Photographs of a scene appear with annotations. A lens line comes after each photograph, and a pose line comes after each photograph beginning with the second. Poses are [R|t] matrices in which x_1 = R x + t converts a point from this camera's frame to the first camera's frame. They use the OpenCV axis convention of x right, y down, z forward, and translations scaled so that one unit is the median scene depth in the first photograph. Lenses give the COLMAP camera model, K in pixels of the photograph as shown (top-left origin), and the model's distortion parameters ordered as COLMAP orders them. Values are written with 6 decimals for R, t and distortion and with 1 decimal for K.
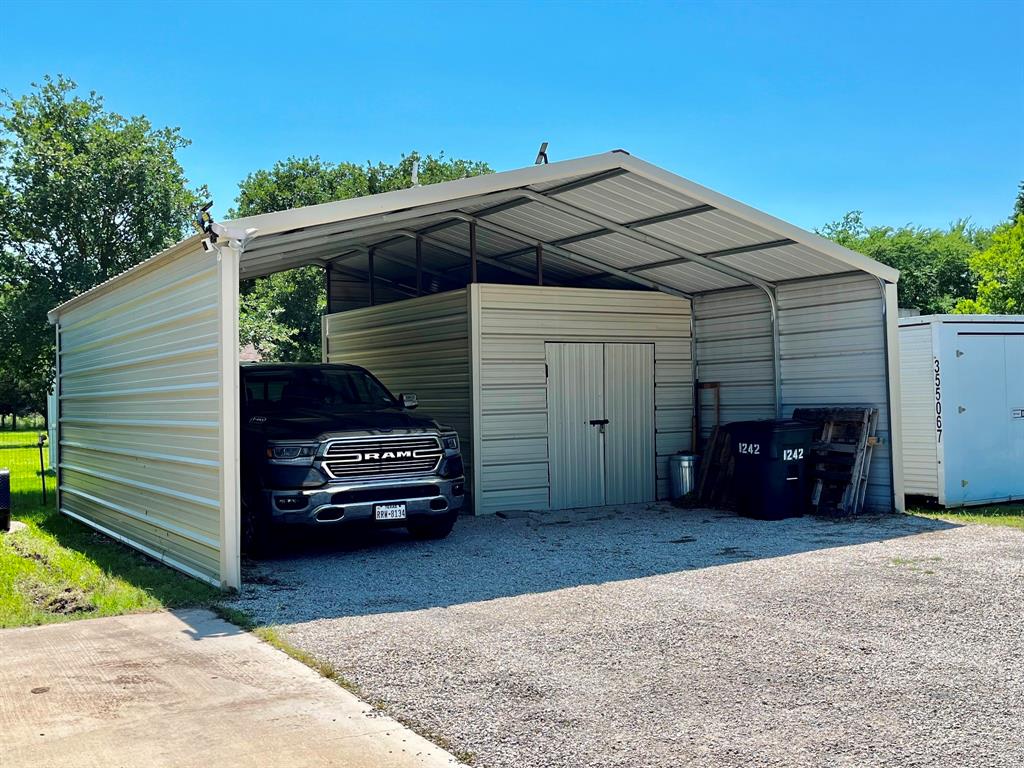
lens RADIAL K [[1055.2, 0, 509.5], [0, 1055.2, 380.4], [0, 0, 1]] dist [0.082626, 0.000000]
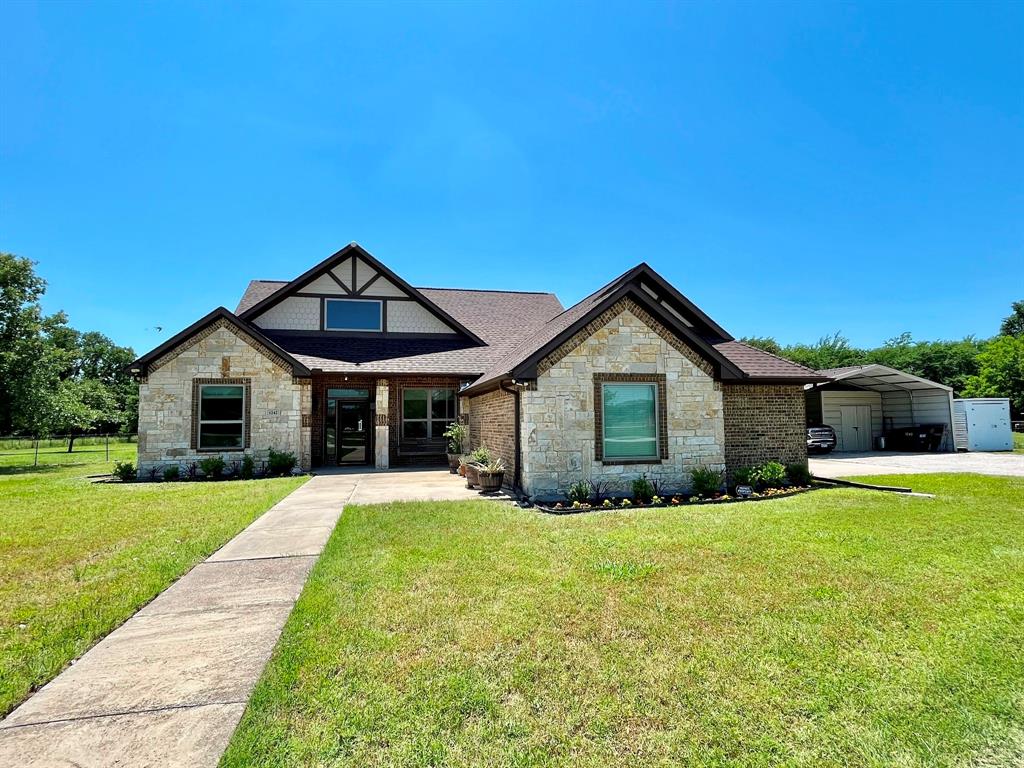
lens RADIAL K [[531.5, 0, 505.4], [0, 531.5, 384.8], [0, 0, 1]] dist [-0.000137, -0.000647]
pose [[0.948853, -0.013954, -0.315409, -0.483305], [-0.002545, 0.998652, -0.051836, -0.010692], [0.315708, 0.049987, 0.947539, -1.138980]]
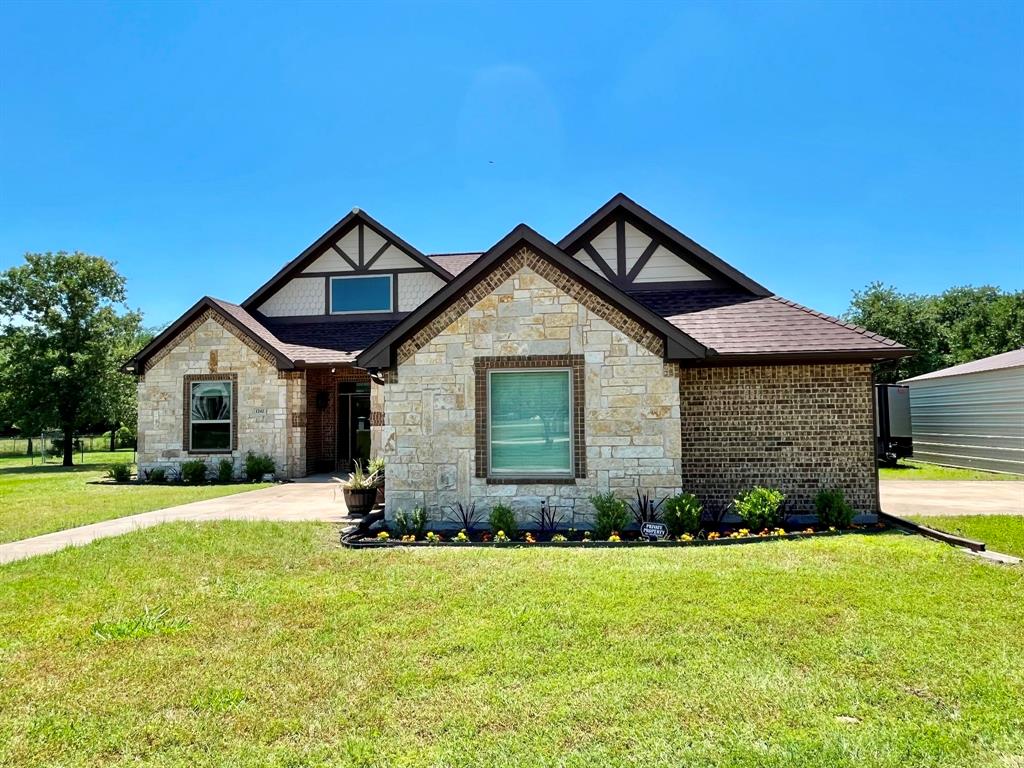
lens RADIAL K [[663.2, 0, 515.3], [0, 663.2, 385.8], [0, 0, 1]] dist [0.002230, 0.000988]
pose [[0.774034, -0.023413, -0.632711, -0.134555], [0.006958, 0.999570, -0.028476, -0.017592], [0.633106, 0.017639, 0.773864, -0.887372]]
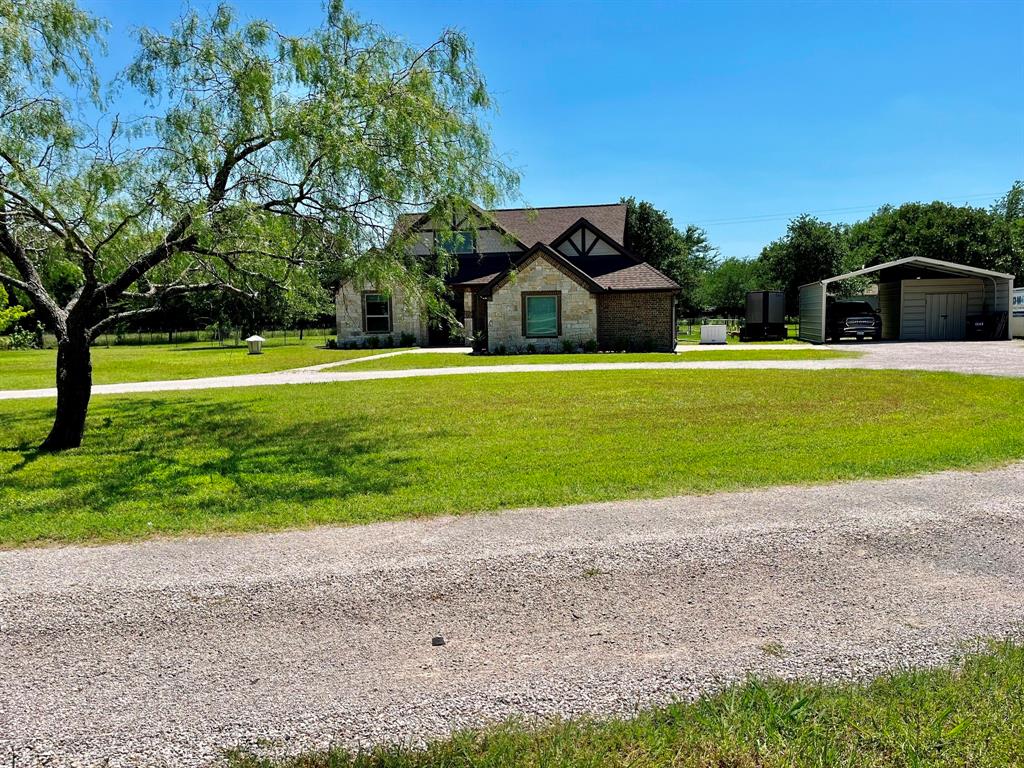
lens RADIAL K [[827.9, 0, 515.0], [0, 827.9, 381.2], [0, 0, 1]] dist [0.081775, 0.001302]
pose [[0.733759, 0.059774, -0.676776, 0.970304], [0.013491, 0.994644, 0.102475, -0.054626], [0.679276, -0.084323, 0.729022, -2.106492]]
